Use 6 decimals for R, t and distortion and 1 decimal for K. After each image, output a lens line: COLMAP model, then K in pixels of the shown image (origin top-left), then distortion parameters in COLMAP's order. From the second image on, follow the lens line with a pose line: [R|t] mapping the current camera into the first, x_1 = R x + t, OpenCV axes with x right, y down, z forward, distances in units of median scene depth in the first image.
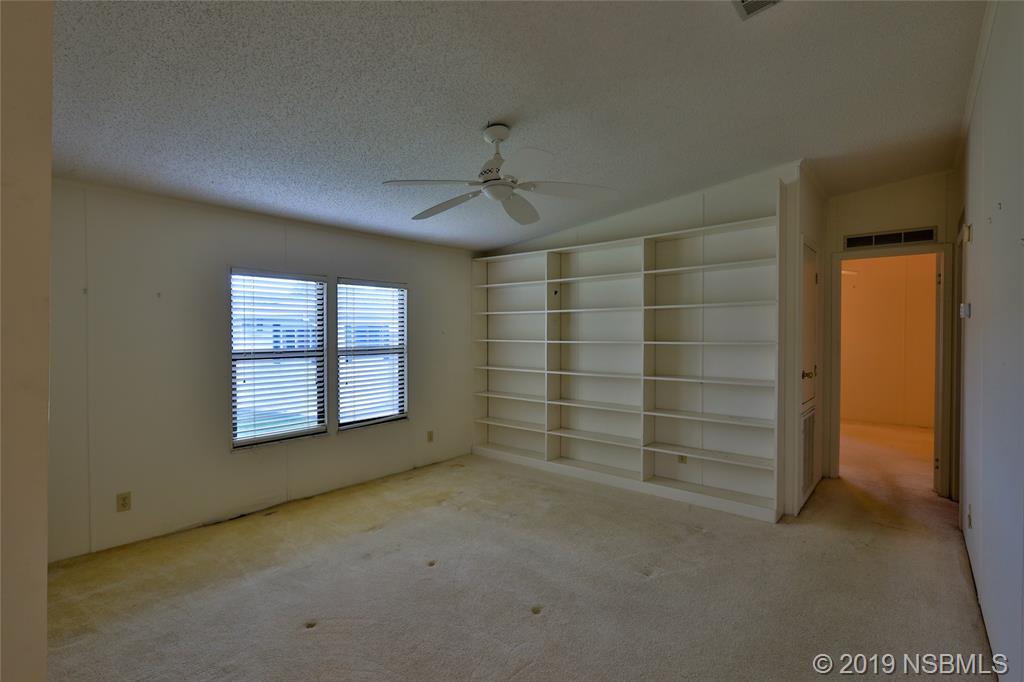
lens RADIAL K [[478.1, 0, 498.8], [0, 478.1, 340.4], [0, 0, 1]] dist [-0.001413, 0.000331]
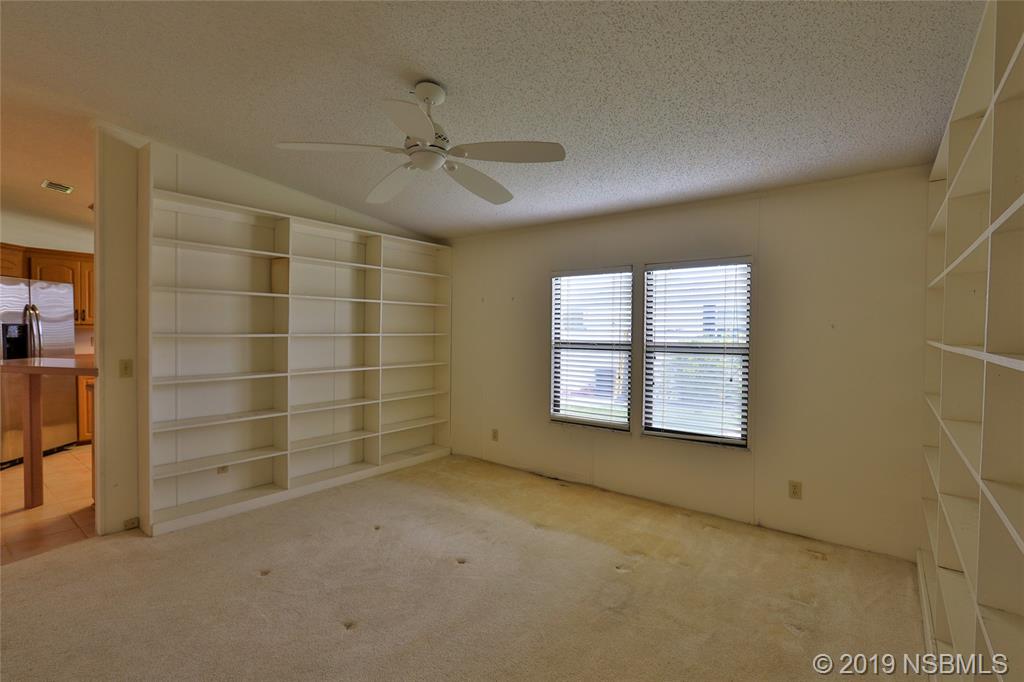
lens RADIAL K [[478.1, 0, 498.8], [0, 478.1, 340.4], [0, 0, 1]] dist [-0.001413, 0.000331]
pose [[0.048237, 0.025141, -0.998519, 0.558082], [-0.023356, 0.999438, 0.024036, -0.003335], [0.998563, 0.022162, 0.048797, 0.691771]]
